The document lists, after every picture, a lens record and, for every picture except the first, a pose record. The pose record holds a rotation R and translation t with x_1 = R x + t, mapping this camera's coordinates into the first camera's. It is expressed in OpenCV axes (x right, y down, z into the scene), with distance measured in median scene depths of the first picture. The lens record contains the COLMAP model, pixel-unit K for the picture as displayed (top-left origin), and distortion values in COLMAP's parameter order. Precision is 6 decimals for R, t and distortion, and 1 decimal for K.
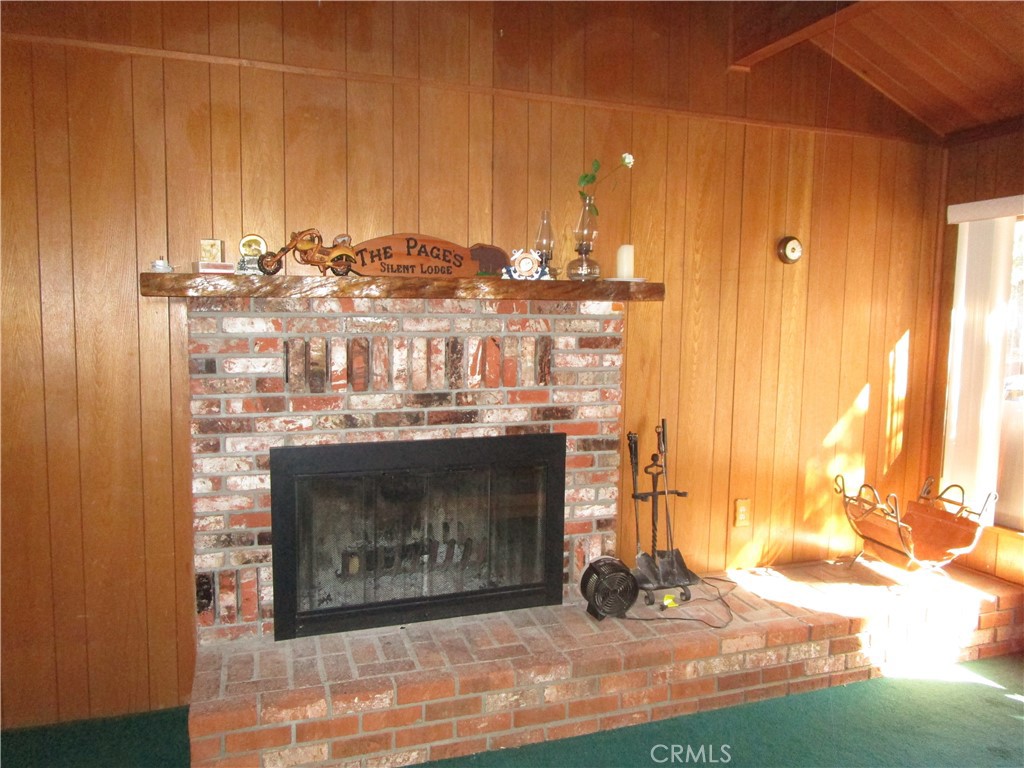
lens RADIAL K [[735.2, 0, 506.0], [0, 735.2, 384.0], [0, 0, 1]] dist [-0.017926, -0.001426]
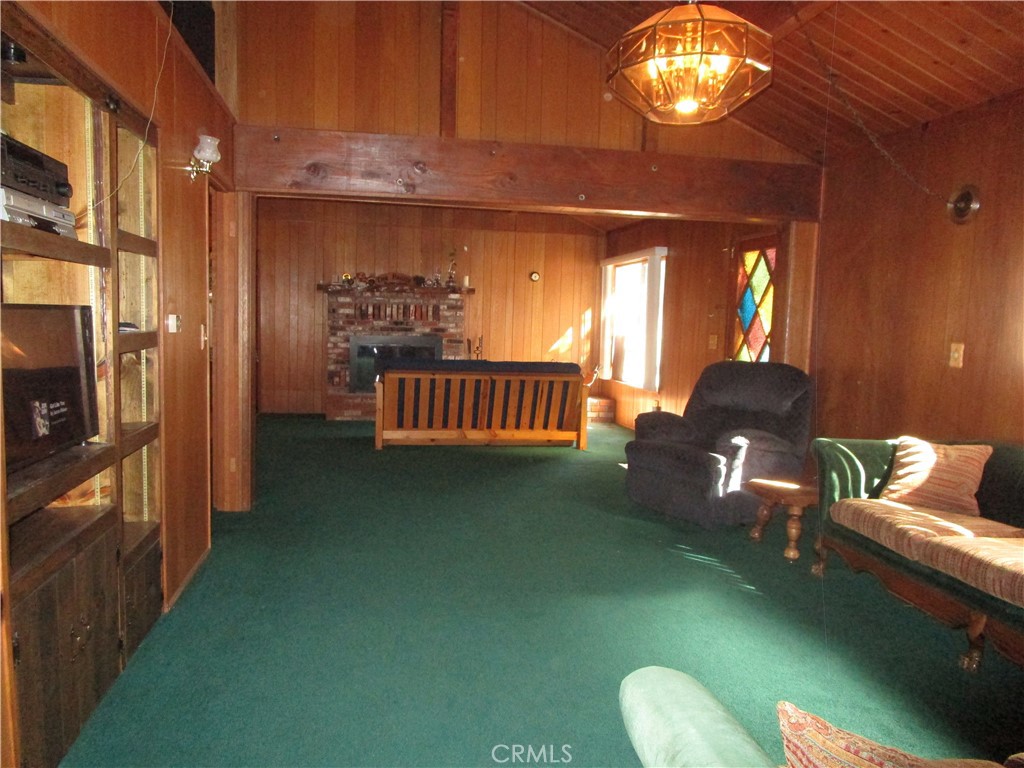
lens RADIAL K [[735.2, 0, 506.0], [0, 735.2, 384.0], [0, 0, 1]] dist [-0.017926, -0.001426]
pose [[0.986532, 0.030999, -0.160605, 0.901250], [-0.031129, 0.999514, 0.001705, 0.268992], [0.160580, 0.003317, 0.987017, -2.138009]]
